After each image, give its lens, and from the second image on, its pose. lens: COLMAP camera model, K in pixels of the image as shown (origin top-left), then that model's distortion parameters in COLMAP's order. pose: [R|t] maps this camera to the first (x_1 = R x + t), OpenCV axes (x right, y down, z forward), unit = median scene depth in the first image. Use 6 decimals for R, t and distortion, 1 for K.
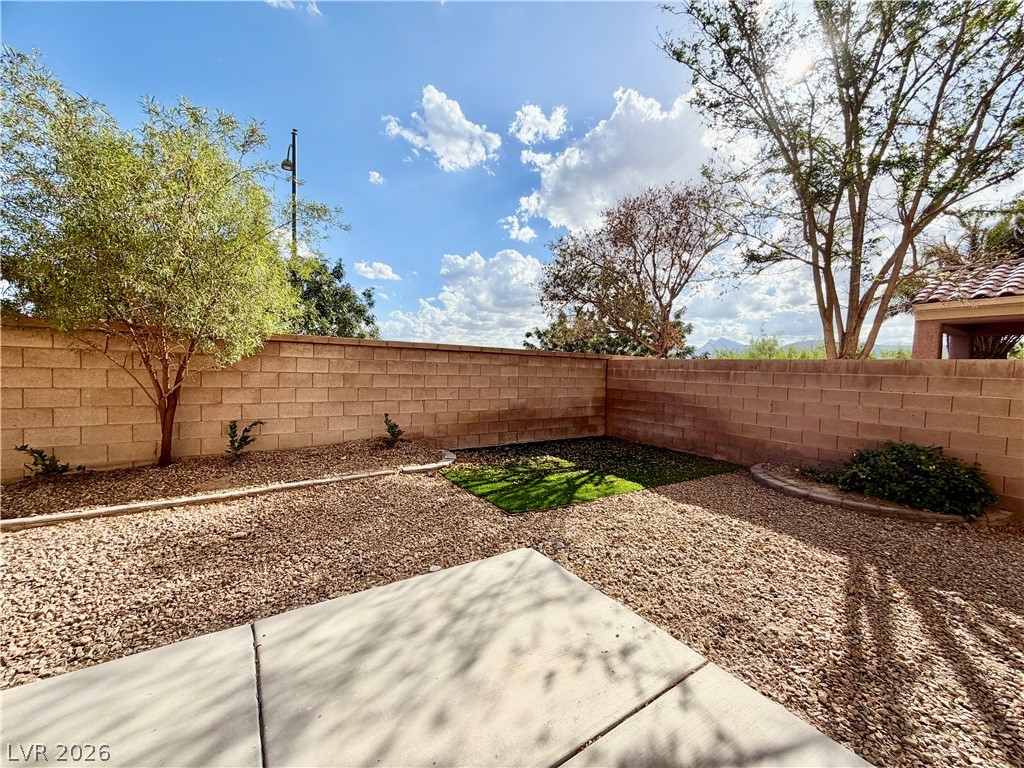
lens RADIAL K [[405.3, 0, 508.5], [0, 405.3, 383.6], [0, 0, 1]] dist [0.002716, 0.000261]
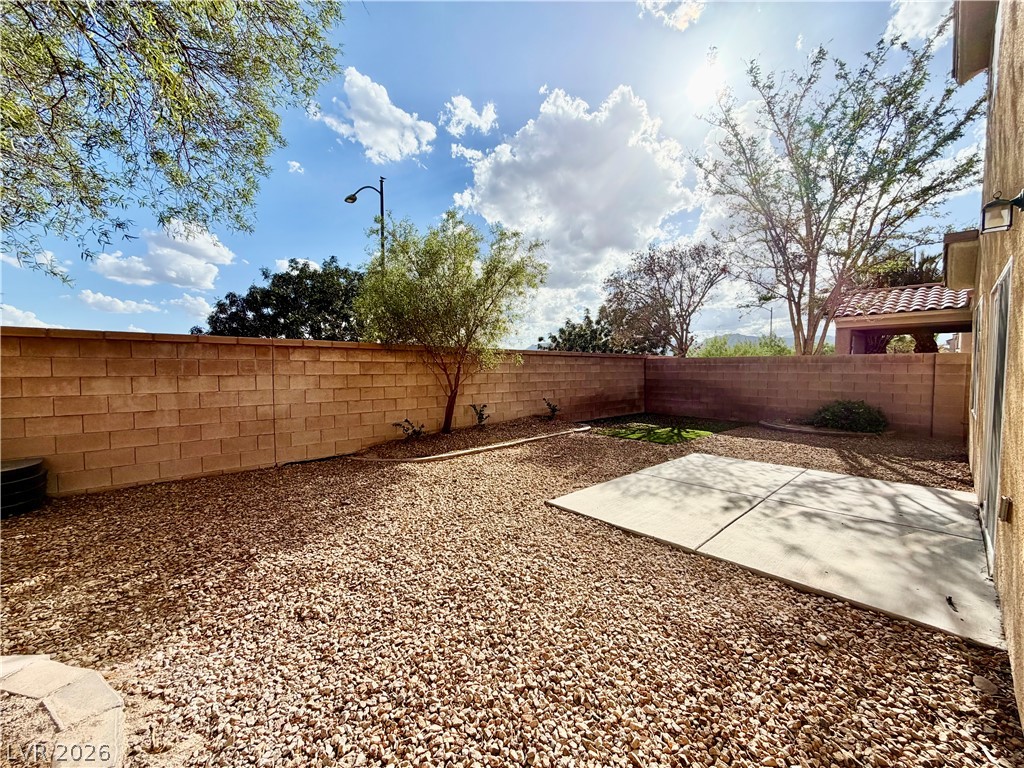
lens RADIAL K [[409.6, 0, 512.0], [0, 409.6, 384.0], [0, 0, 1]] dist [0.014094, 0.000028]
pose [[0.987235, -0.036342, 0.155069, -0.668212], [0.035774, 0.999339, 0.006456, 0.005476], [-0.155201, -0.000826, 0.987883, -0.513526]]
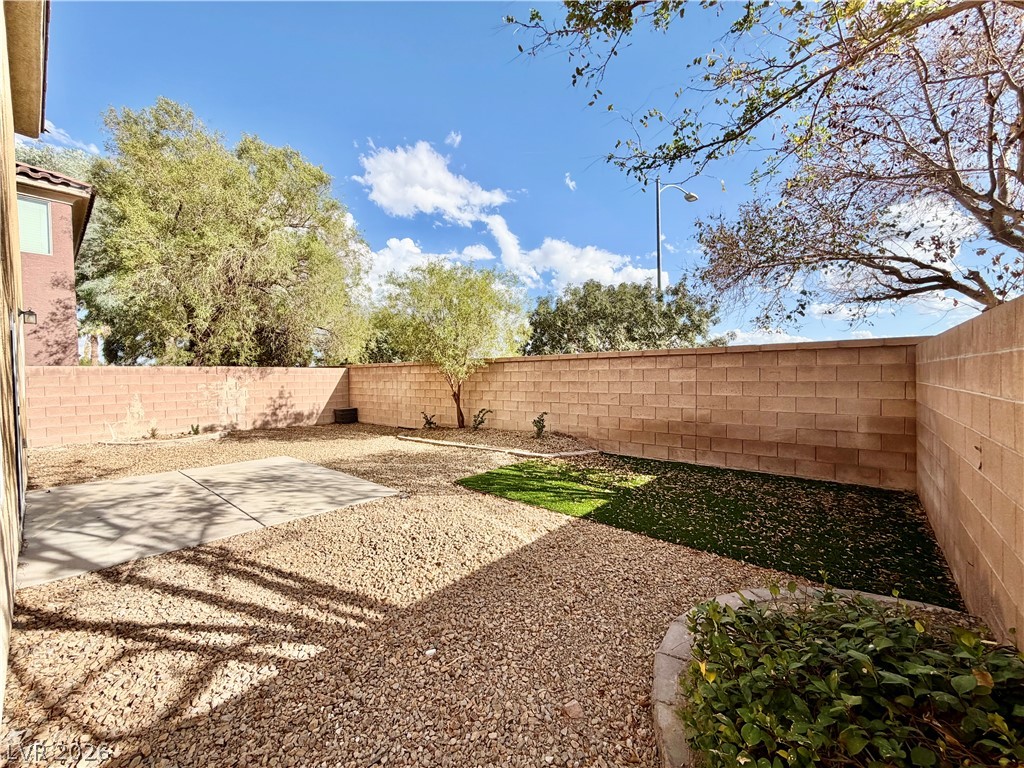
lens RADIAL K [[405.3, 0, 508.5], [0, 405.3, 383.6], [0, 0, 1]] dist [0.002716, 0.000261]
pose [[0.262592, -0.014261, -0.964802, 0.926146], [-0.016745, 0.999673, -0.019334, 0.011259], [0.964762, 0.021232, 0.262267, 0.557121]]
